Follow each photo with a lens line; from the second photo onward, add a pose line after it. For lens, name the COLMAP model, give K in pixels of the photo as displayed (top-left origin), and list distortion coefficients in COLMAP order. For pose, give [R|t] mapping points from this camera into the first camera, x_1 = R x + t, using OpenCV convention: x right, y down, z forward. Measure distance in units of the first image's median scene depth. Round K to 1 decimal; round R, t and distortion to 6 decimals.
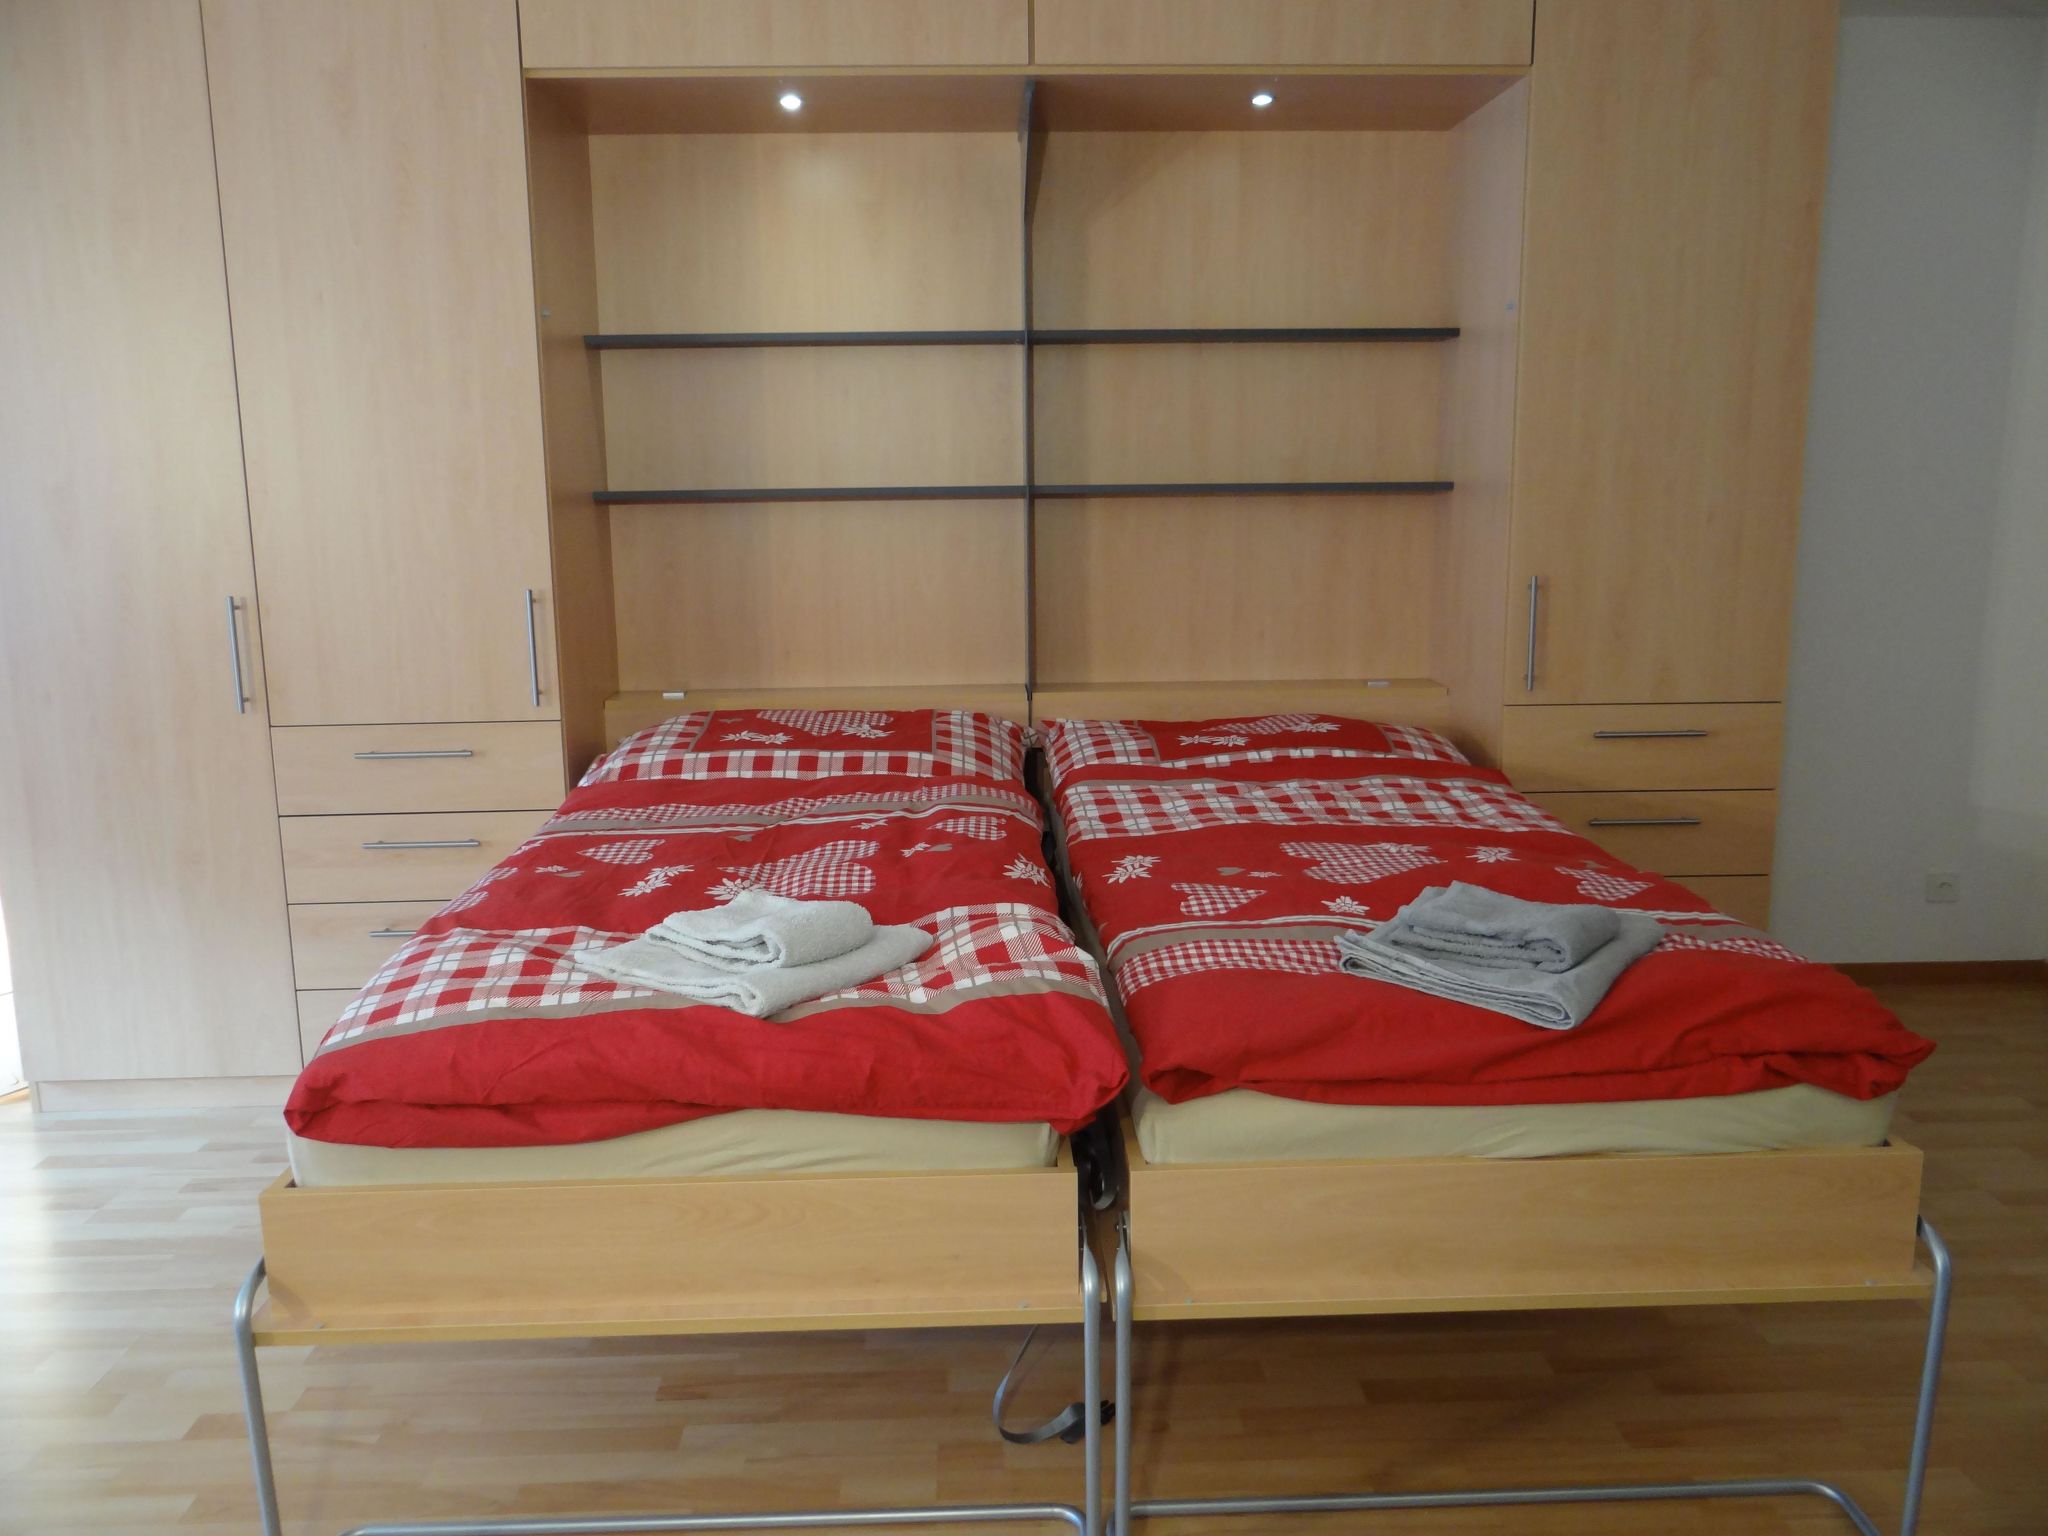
lens RADIAL K [[1596.8, 0, 1024.0], [0, 1596.8, 768.0], [0, 0, 1]] dist [0.043580, -0.177243]
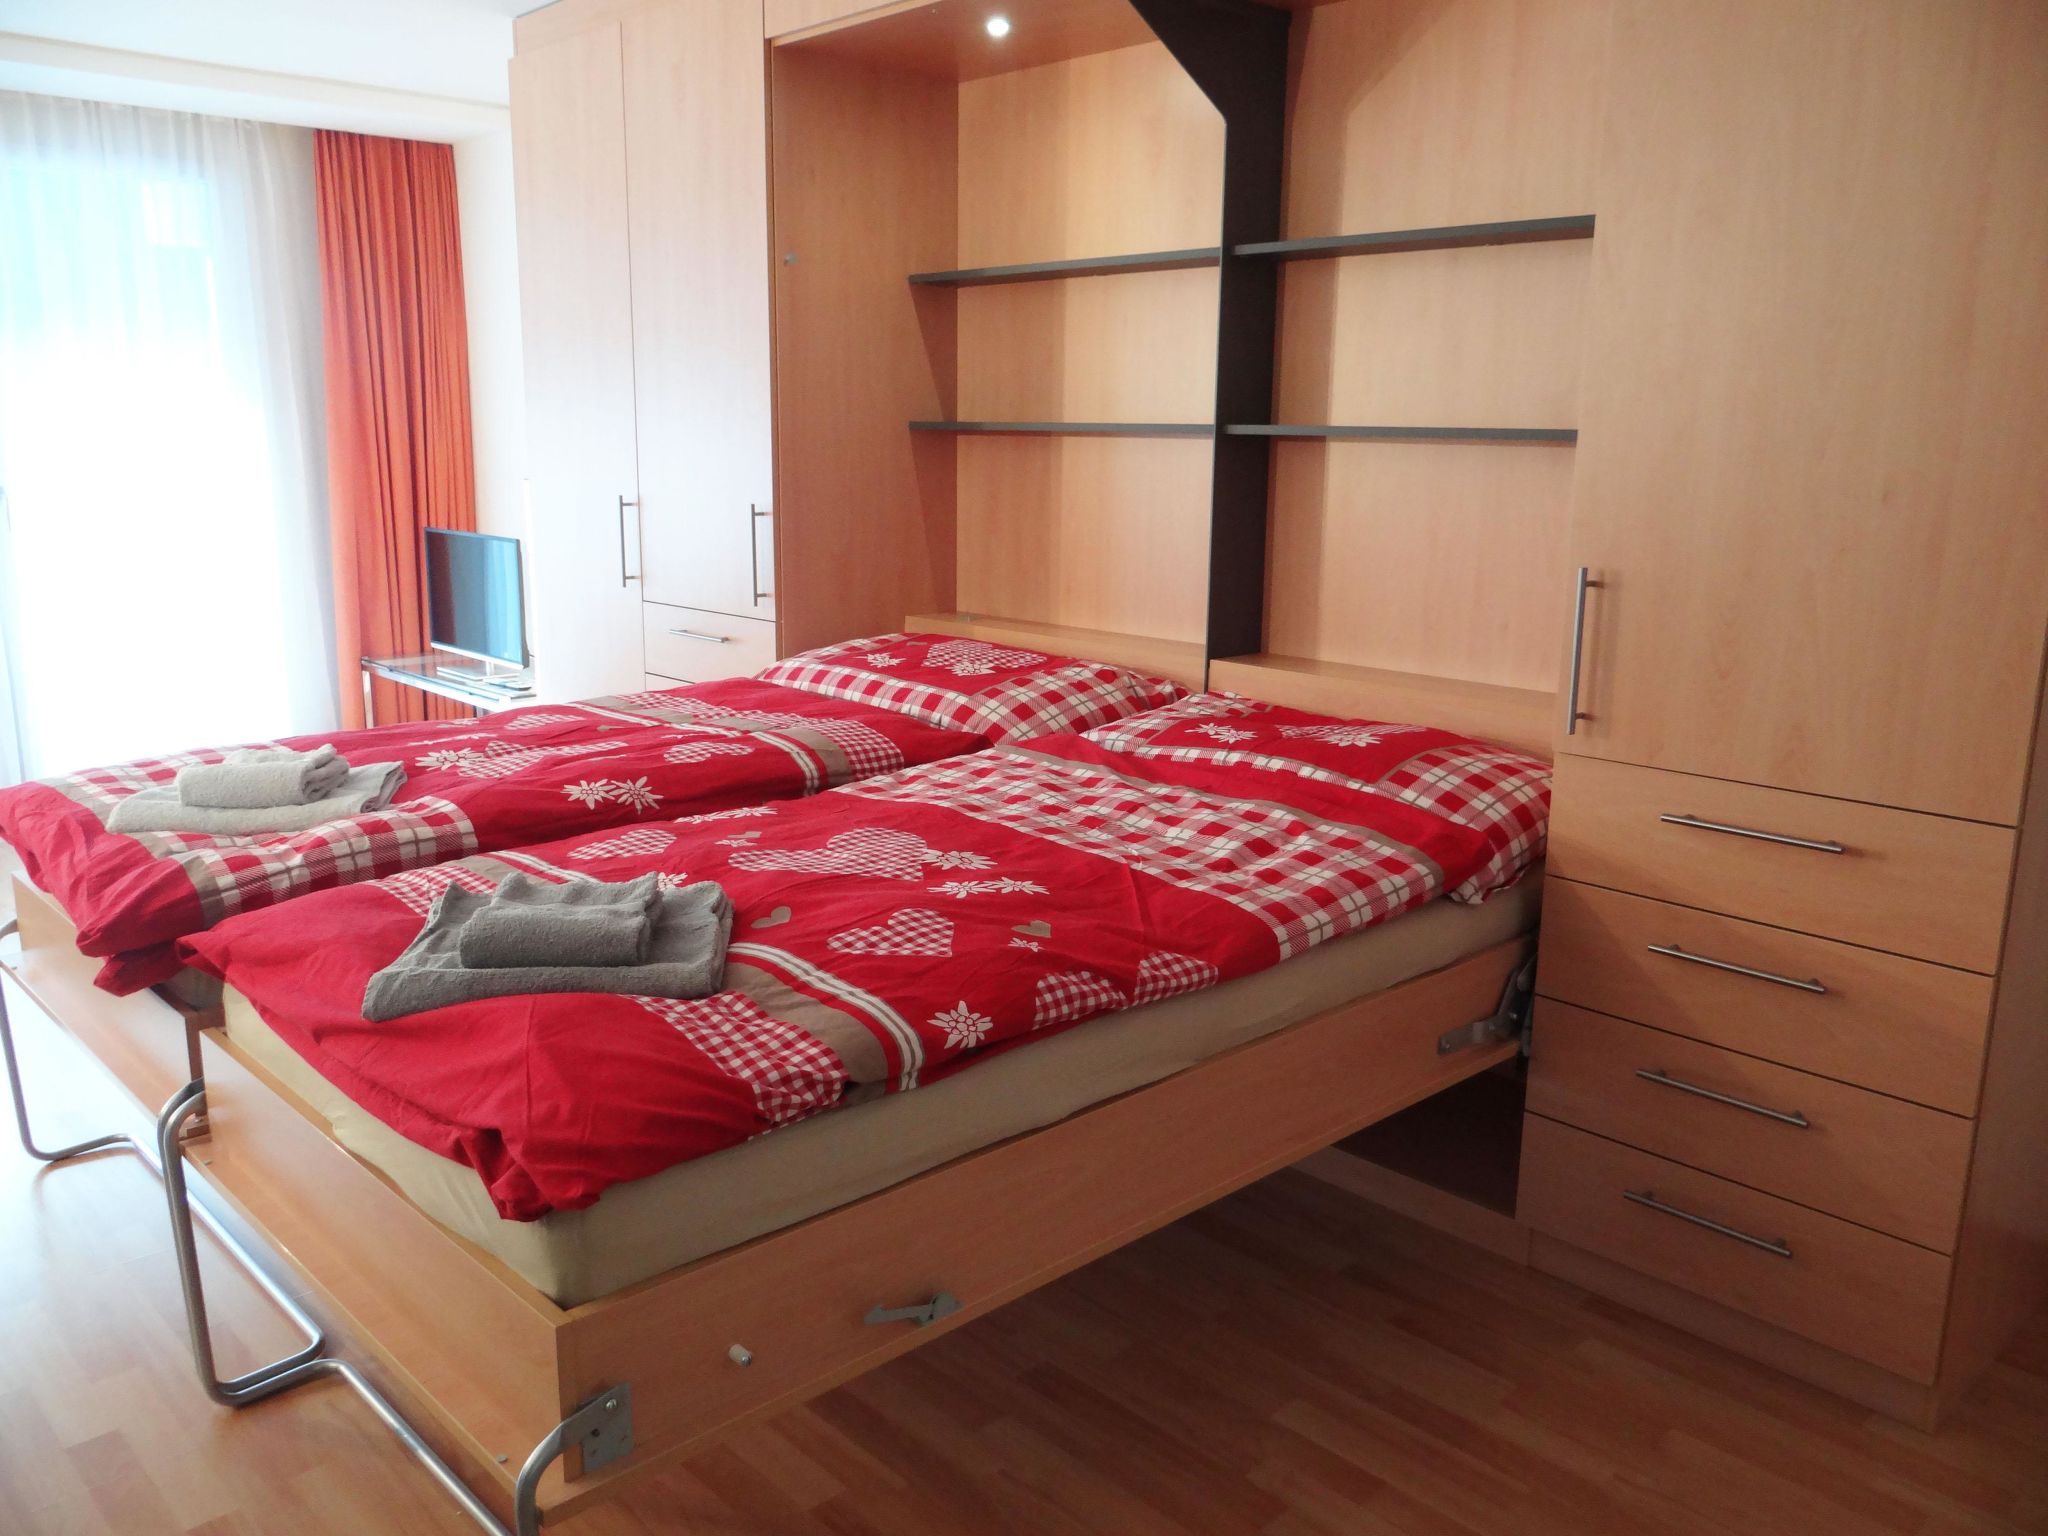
lens RADIAL K [[1596.8, 0, 1024.0], [0, 1596.8, 768.0], [0, 0, 1]] dist [0.043580, -0.177243]
pose [[0.671639, 0.174377, -0.720065, 0.657287], [-0.157494, 0.983298, 0.091221, -0.059681], [0.723945, 0.052138, 0.687885, 0.361090]]
